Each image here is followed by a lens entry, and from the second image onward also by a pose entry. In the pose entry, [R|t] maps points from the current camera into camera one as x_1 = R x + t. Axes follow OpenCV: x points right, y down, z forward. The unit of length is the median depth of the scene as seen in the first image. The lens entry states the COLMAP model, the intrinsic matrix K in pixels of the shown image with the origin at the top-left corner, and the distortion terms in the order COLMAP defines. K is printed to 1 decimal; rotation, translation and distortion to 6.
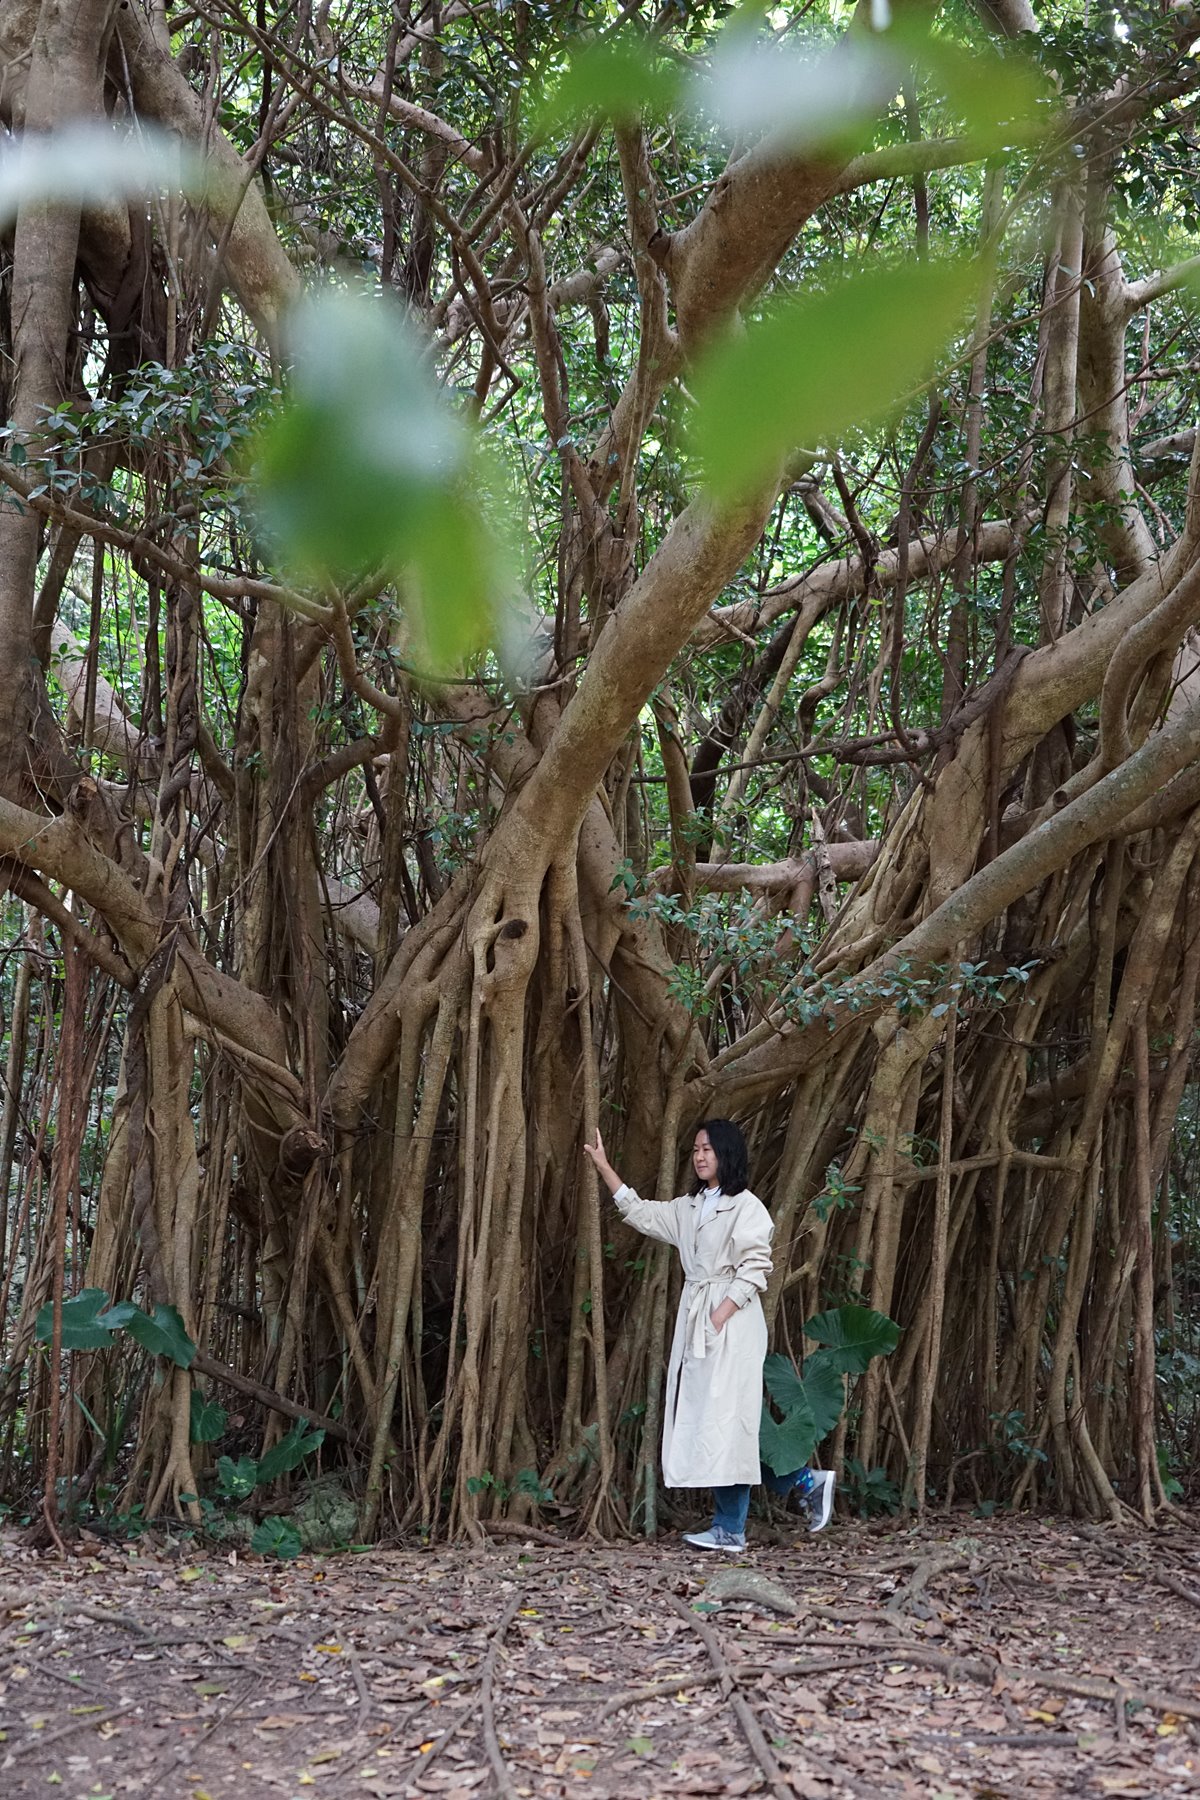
lens RADIAL K [[2597.0, 0, 623.8], [0, 2597.0, 890.5], [0, 0, 1]] dist [0.026513, 0.000000]
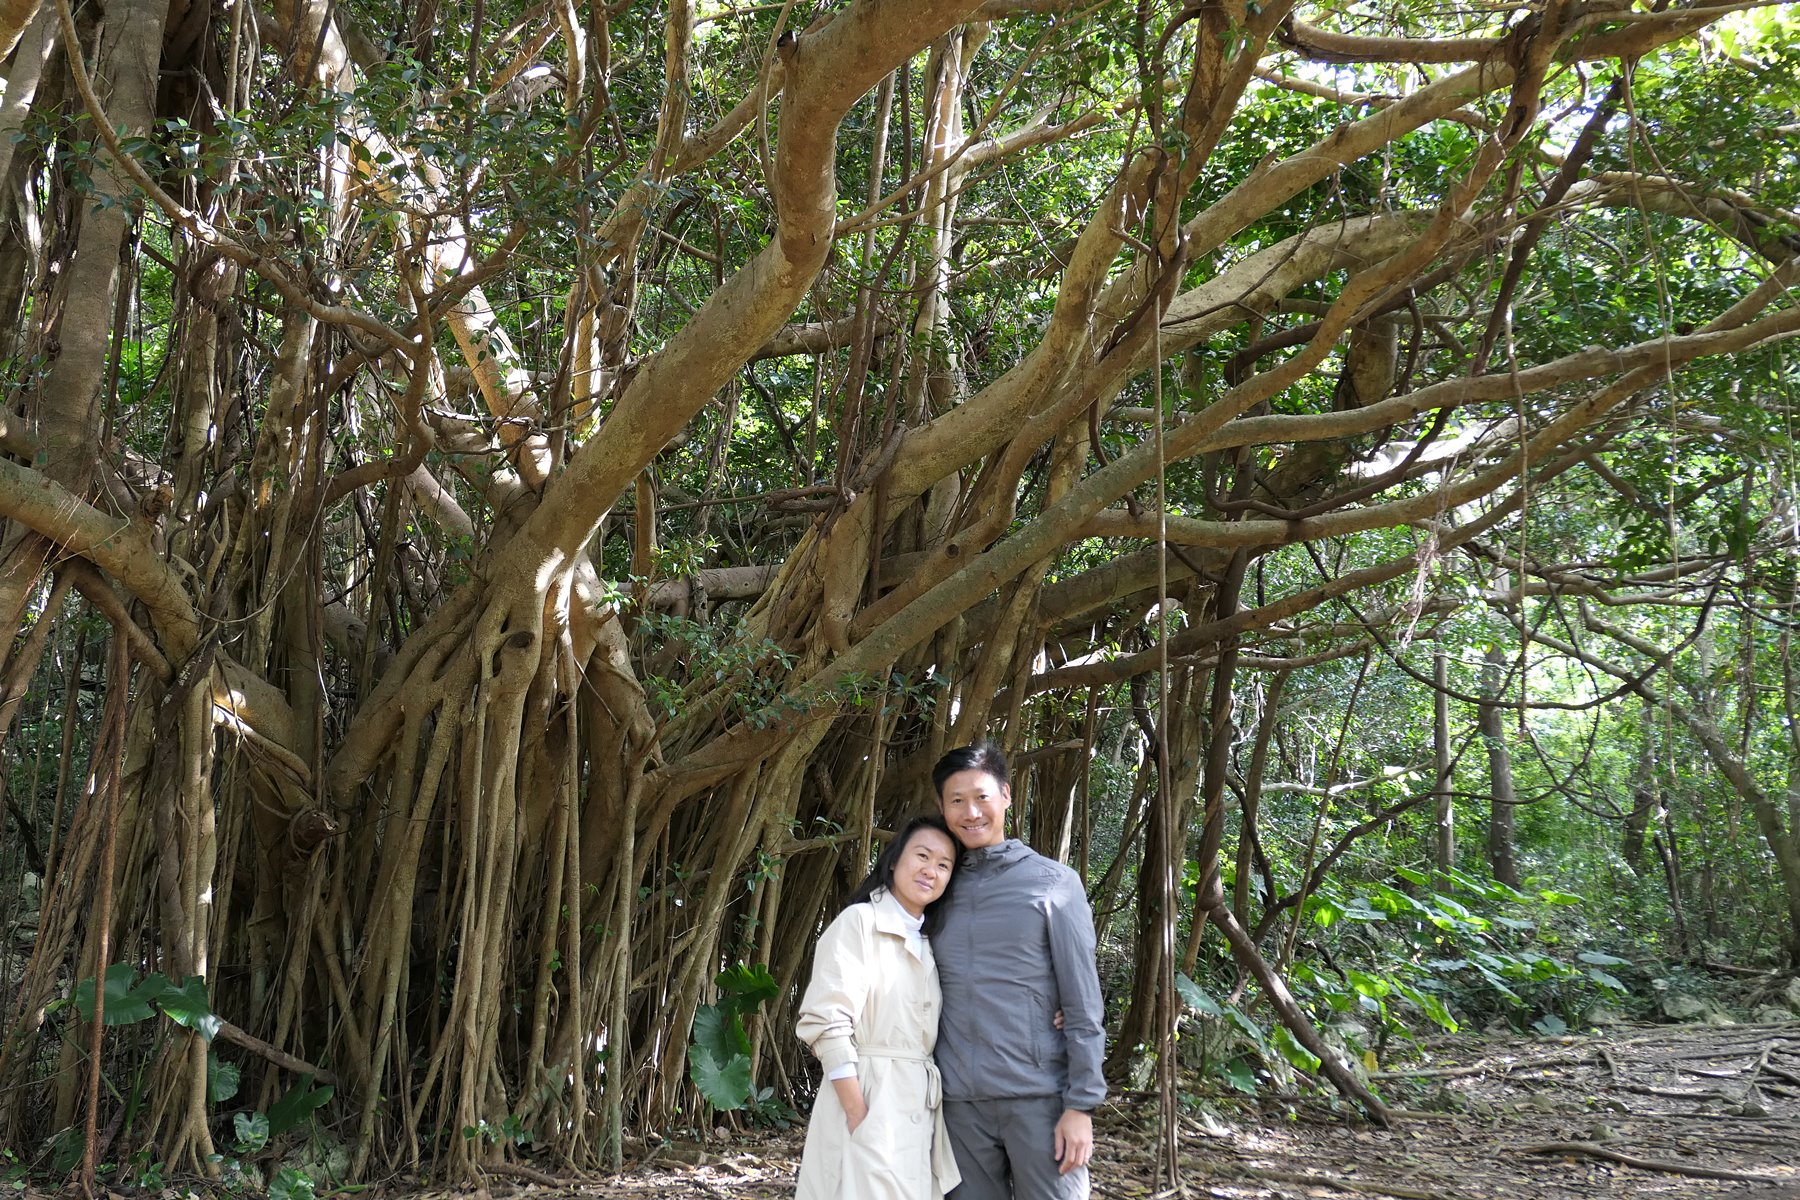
lens RADIAL K [[1853.8, 0, 906.2], [0, 1853.8, 609.6], [0, 0, 1]] dist [-0.007185, 0.000000]
pose [[0.951184, 0.049051, 0.304700, -0.125838], [-0.052563, 0.998612, 0.003328, -0.009415], [-0.304114, -0.019182, 0.952442, 0.170767]]
